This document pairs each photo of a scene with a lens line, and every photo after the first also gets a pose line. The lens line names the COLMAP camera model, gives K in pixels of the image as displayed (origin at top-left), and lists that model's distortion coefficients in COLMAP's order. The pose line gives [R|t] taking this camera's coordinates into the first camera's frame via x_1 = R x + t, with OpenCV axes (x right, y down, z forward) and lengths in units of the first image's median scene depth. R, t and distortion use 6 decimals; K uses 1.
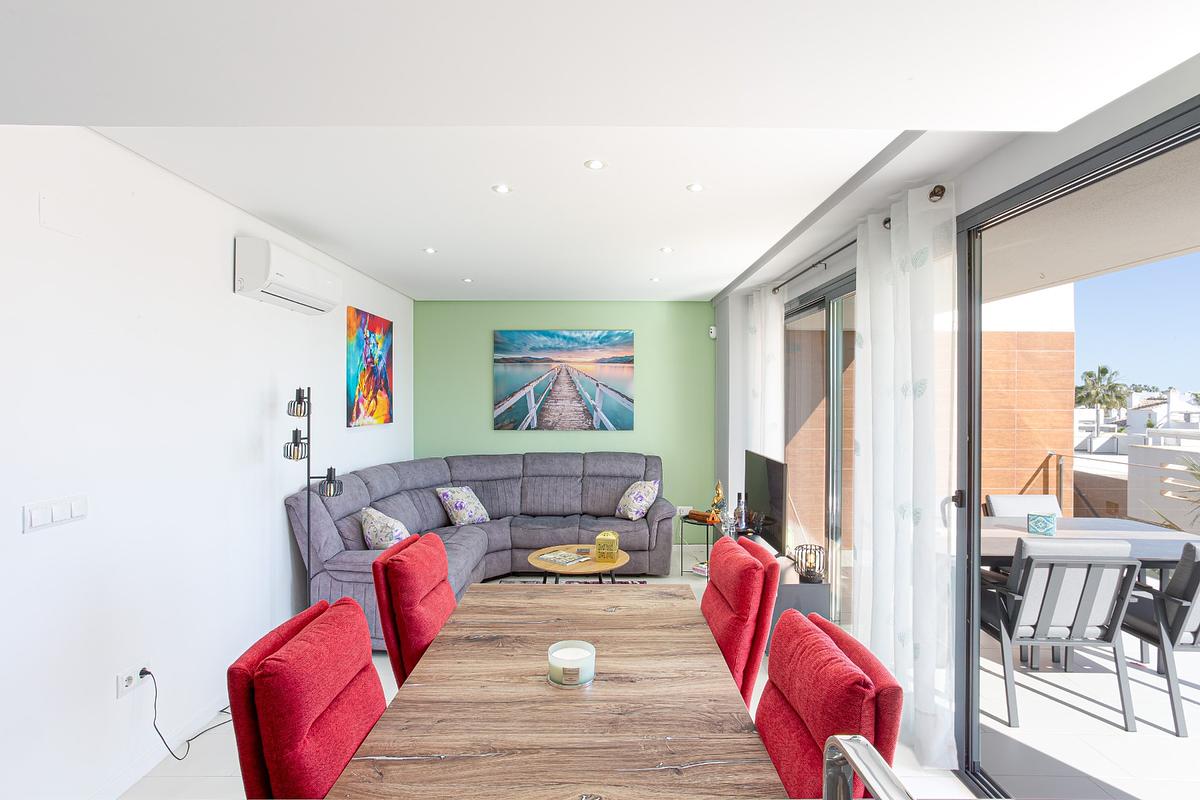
lens RADIAL K [[583.4, 0, 600.0], [0, 583.4, 400.0], [0, 0, 1]] dist [-0.001072, 0.000321]
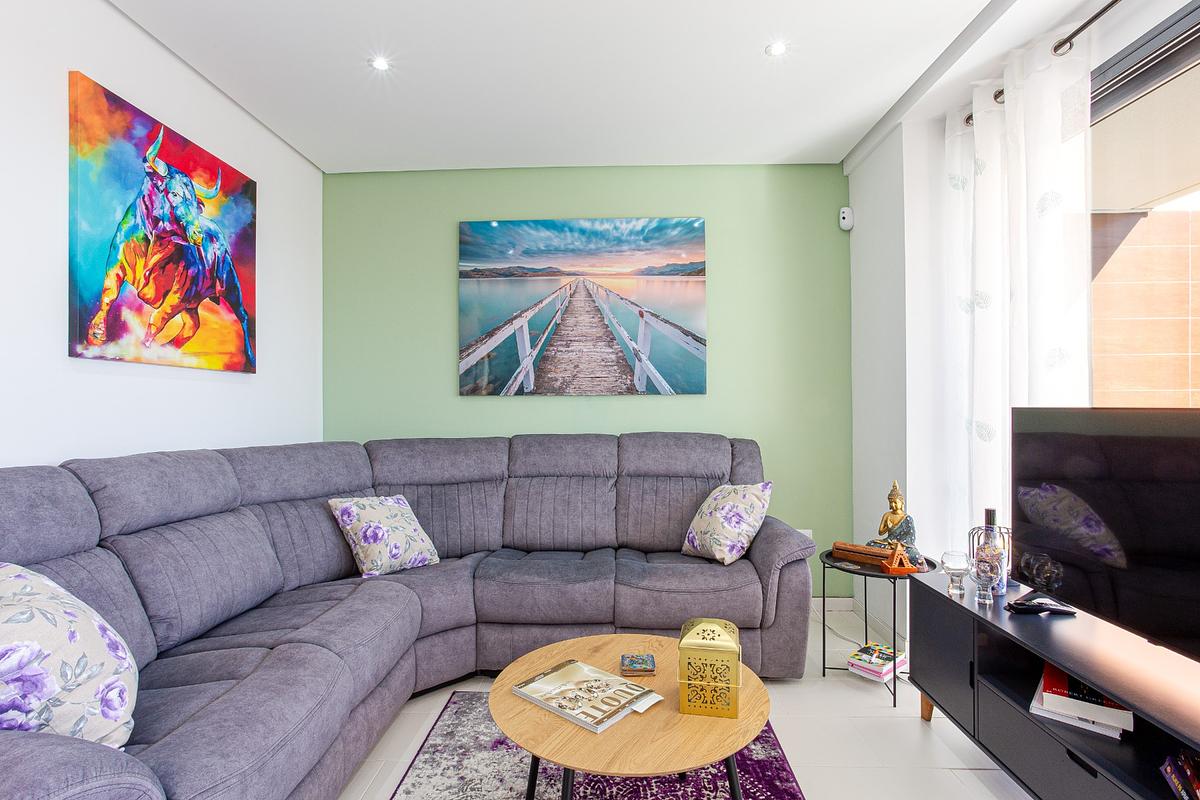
lens RADIAL K [[583.4, 0, 600.0], [0, 583.4, 400.0], [0, 0, 1]] dist [-0.001072, 0.000321]
pose [[0.999510, -0.007276, -0.030434, -0.028326], [0.006890, 0.999895, -0.012744, 0.065549], [0.030523, 0.012528, 0.999456, 0.447685]]
